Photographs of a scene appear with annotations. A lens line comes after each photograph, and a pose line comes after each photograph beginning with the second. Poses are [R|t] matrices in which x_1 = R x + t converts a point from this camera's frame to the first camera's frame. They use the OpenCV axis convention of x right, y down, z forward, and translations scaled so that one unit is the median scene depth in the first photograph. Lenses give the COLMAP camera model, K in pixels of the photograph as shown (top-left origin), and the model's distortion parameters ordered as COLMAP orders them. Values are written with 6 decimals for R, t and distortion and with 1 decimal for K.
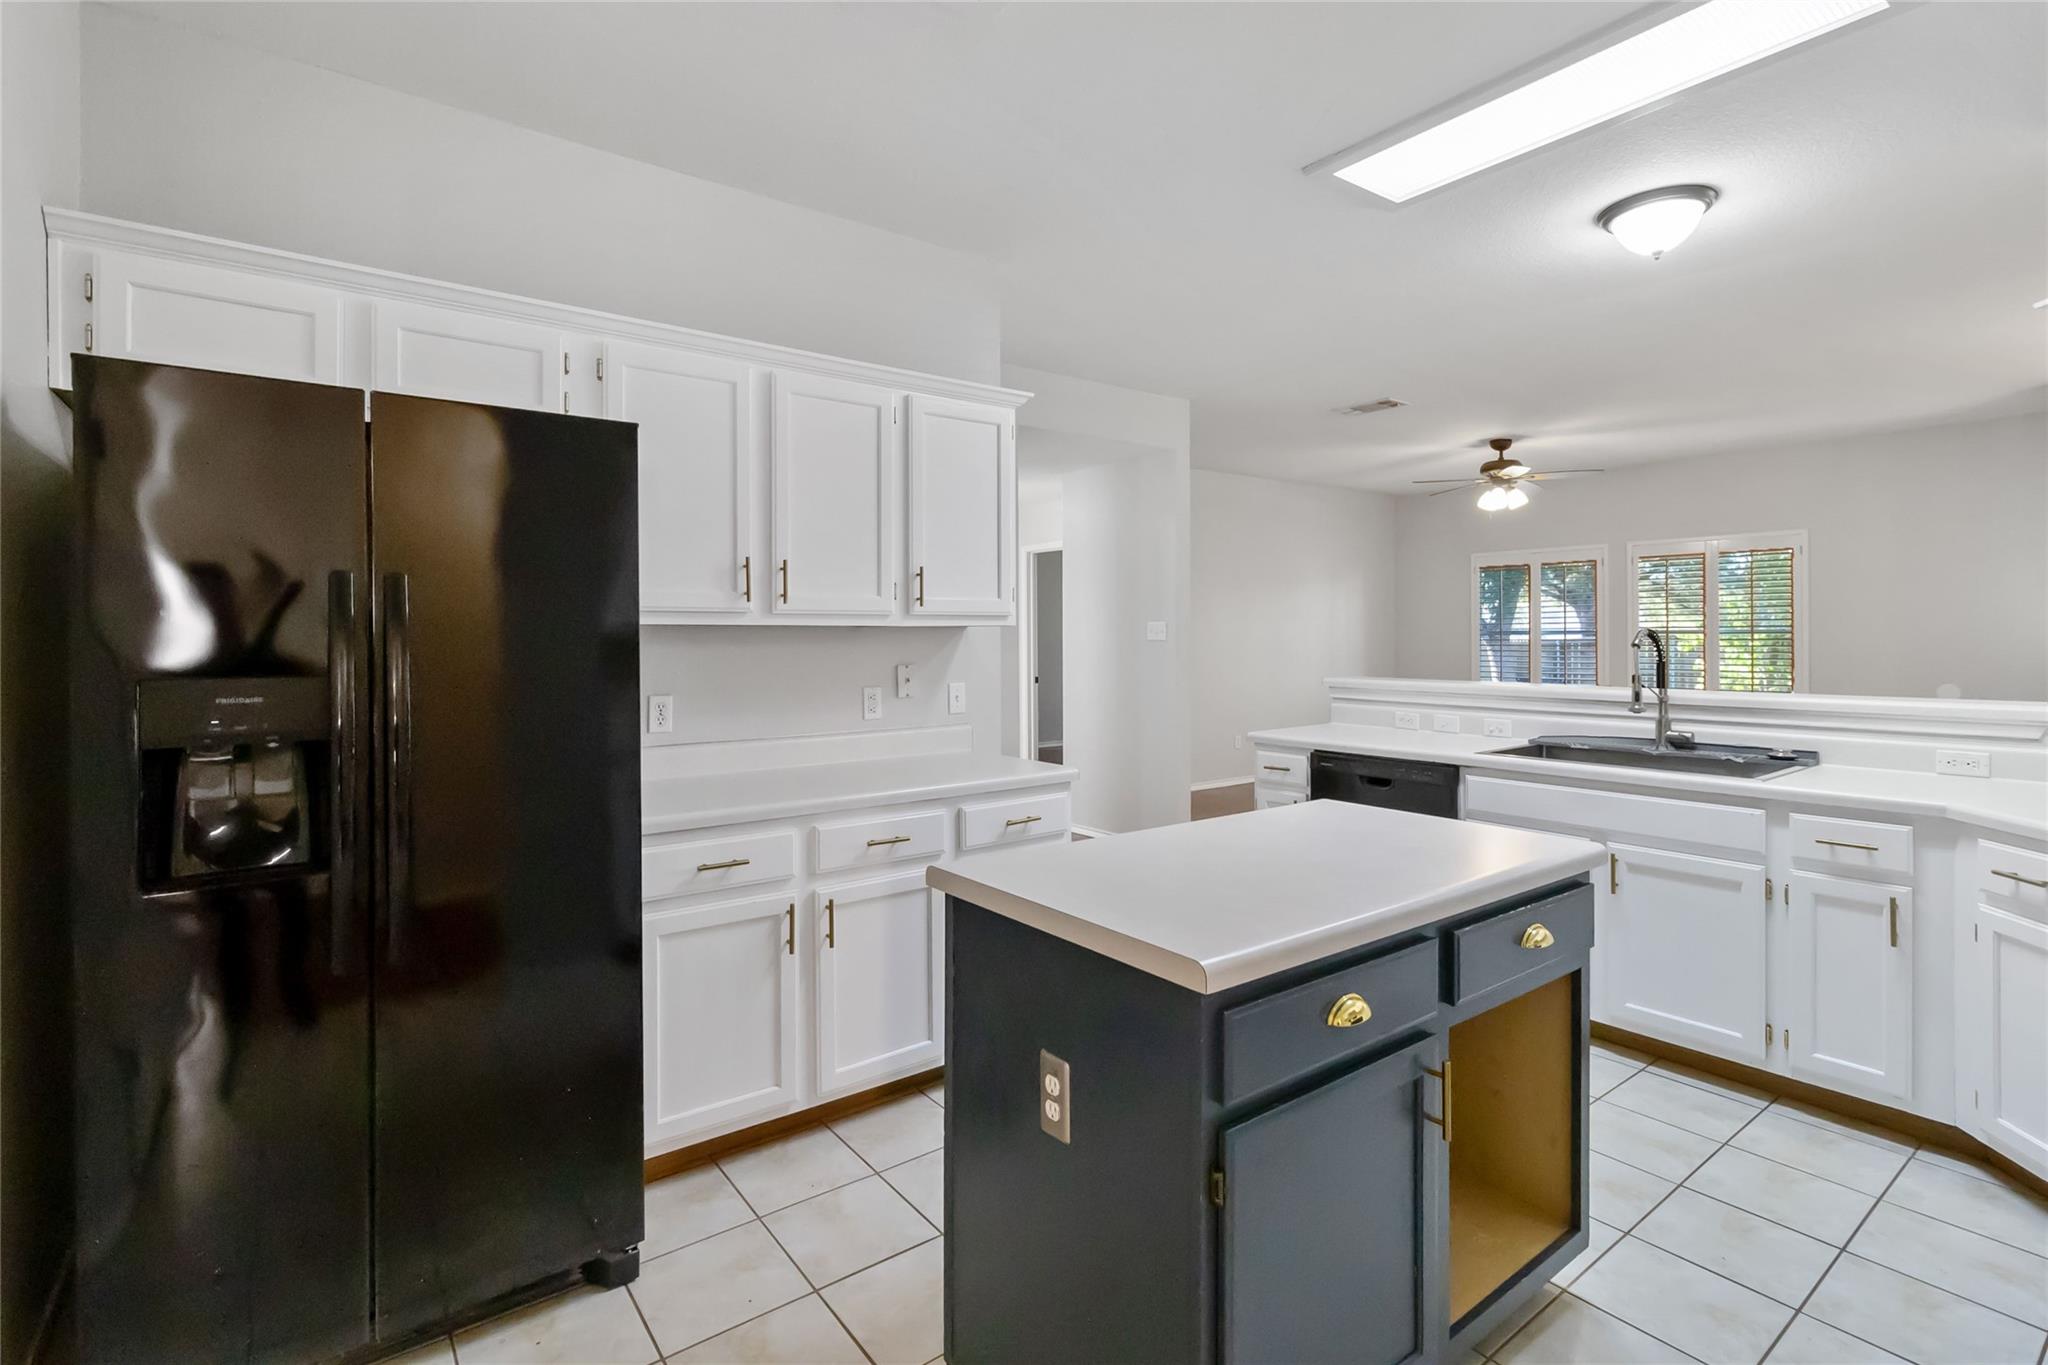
lens RADIAL K [[952.9, 0, 1029.2], [0, 952.9, 642.5], [0, 0, 1]] dist [-0.002612, -0.000189]
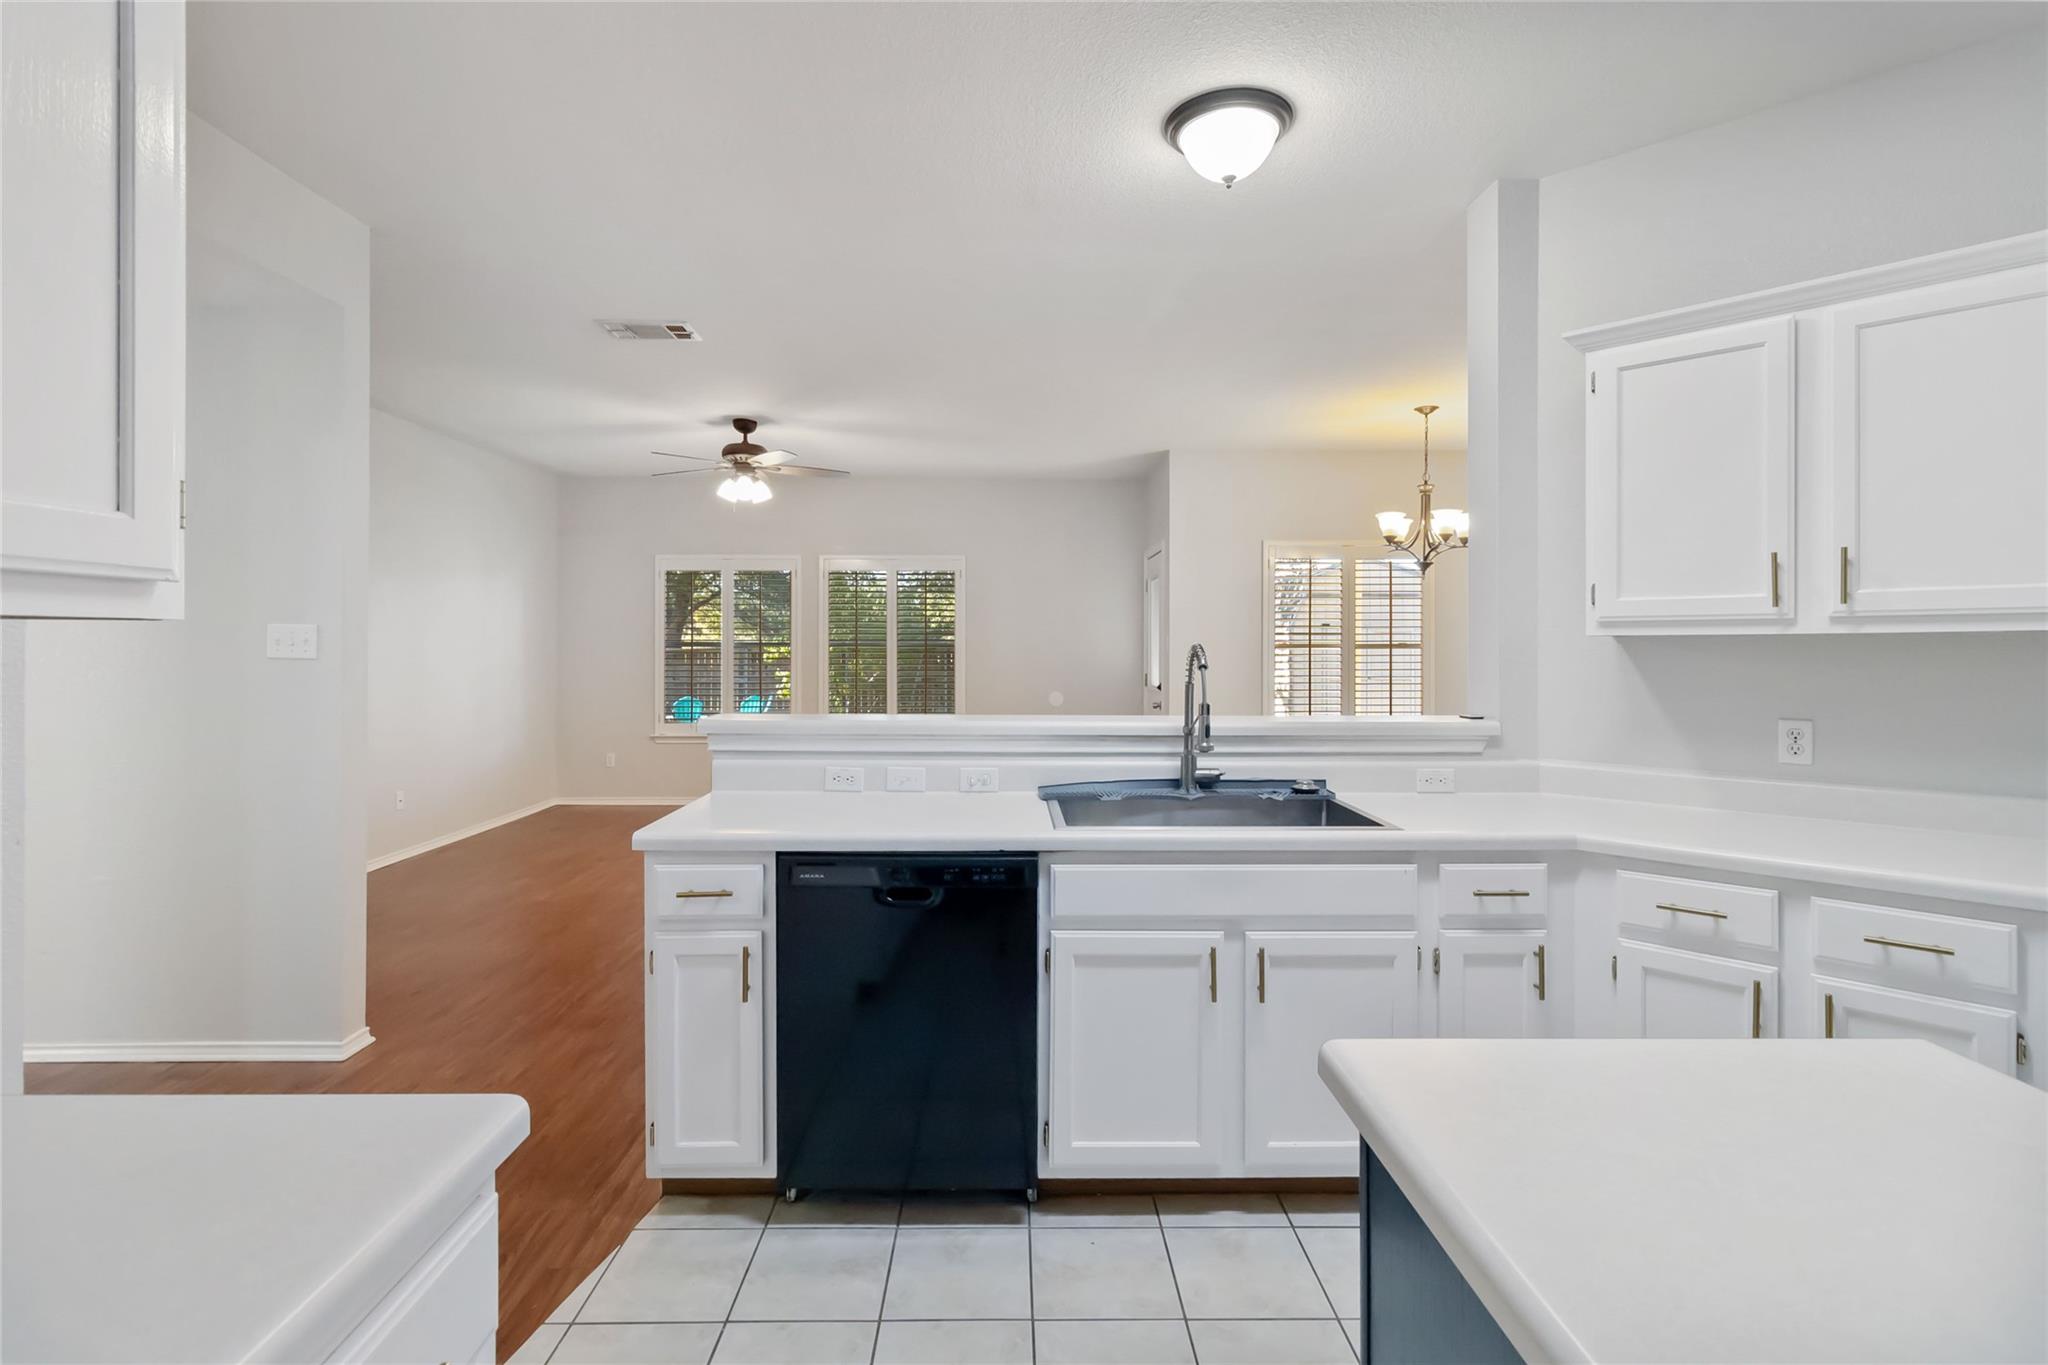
lens RADIAL K [[952.9, 0, 1014.0], [0, 952.9, 645.7], [0, 0, 1]] dist [-0.002612, -0.000189]
pose [[0.599102, 0.006490, 0.800647, -0.086134], [0.001452, 0.999957, -0.009192, -0.006739], [-0.800672, 0.006669, 0.599066, 0.620769]]
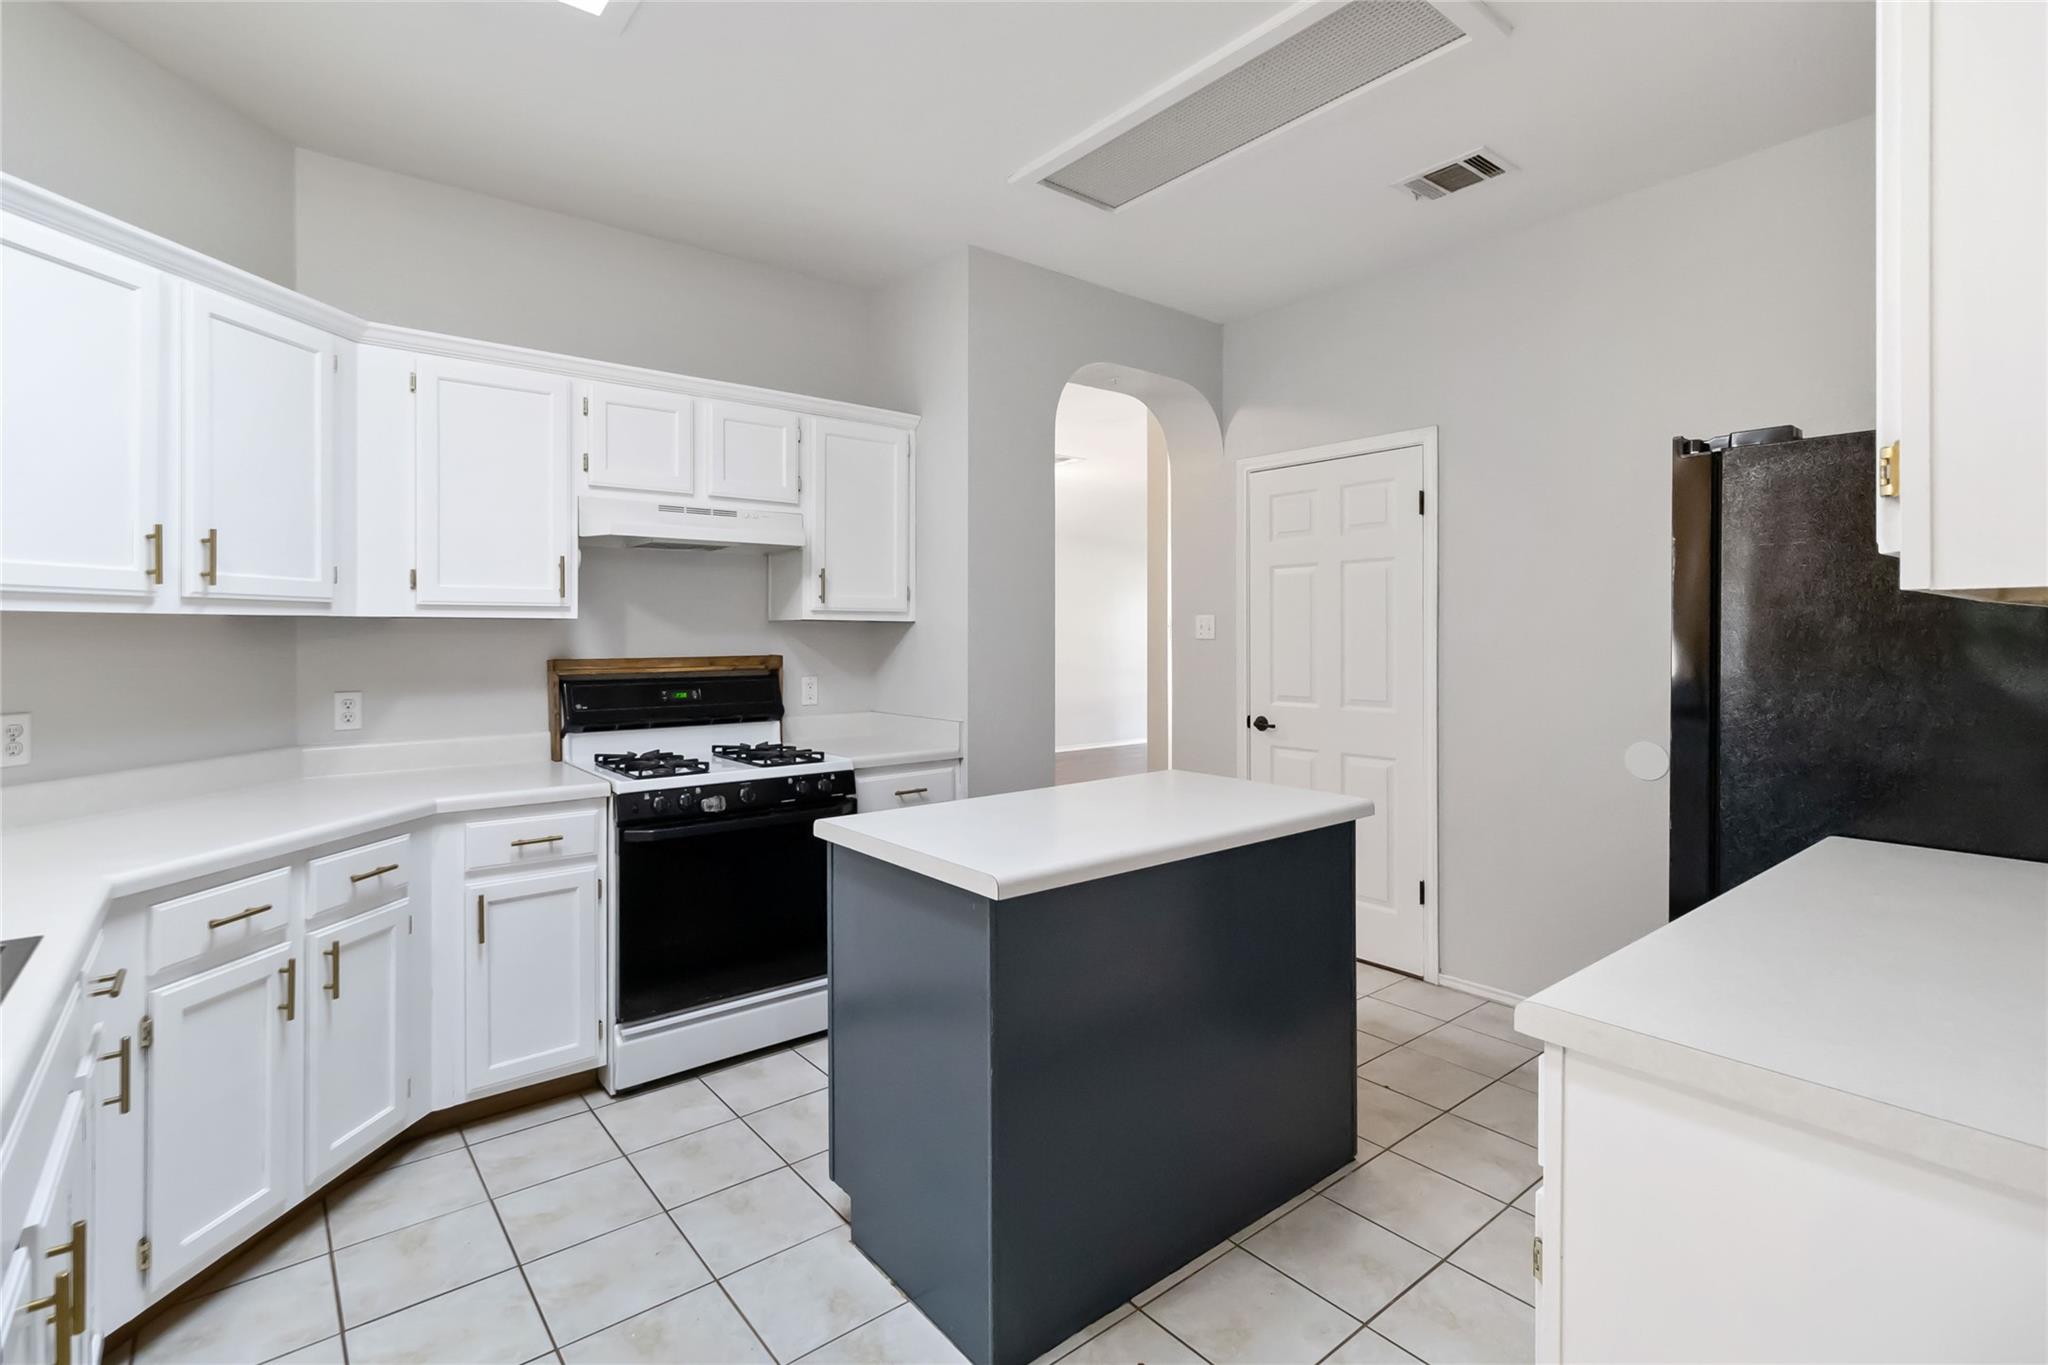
lens RADIAL K [[952.9, 0, 1023.2], [0, 952.9, 634.9], [0, 0, 1]] dist [-0.002612, -0.000189]
pose [[-0.999416, 0.006110, -0.033616, 0.224967], [0.005860, 0.999955, 0.007508, -0.007749], [0.033660, 0.007307, -0.999407, 1.211276]]
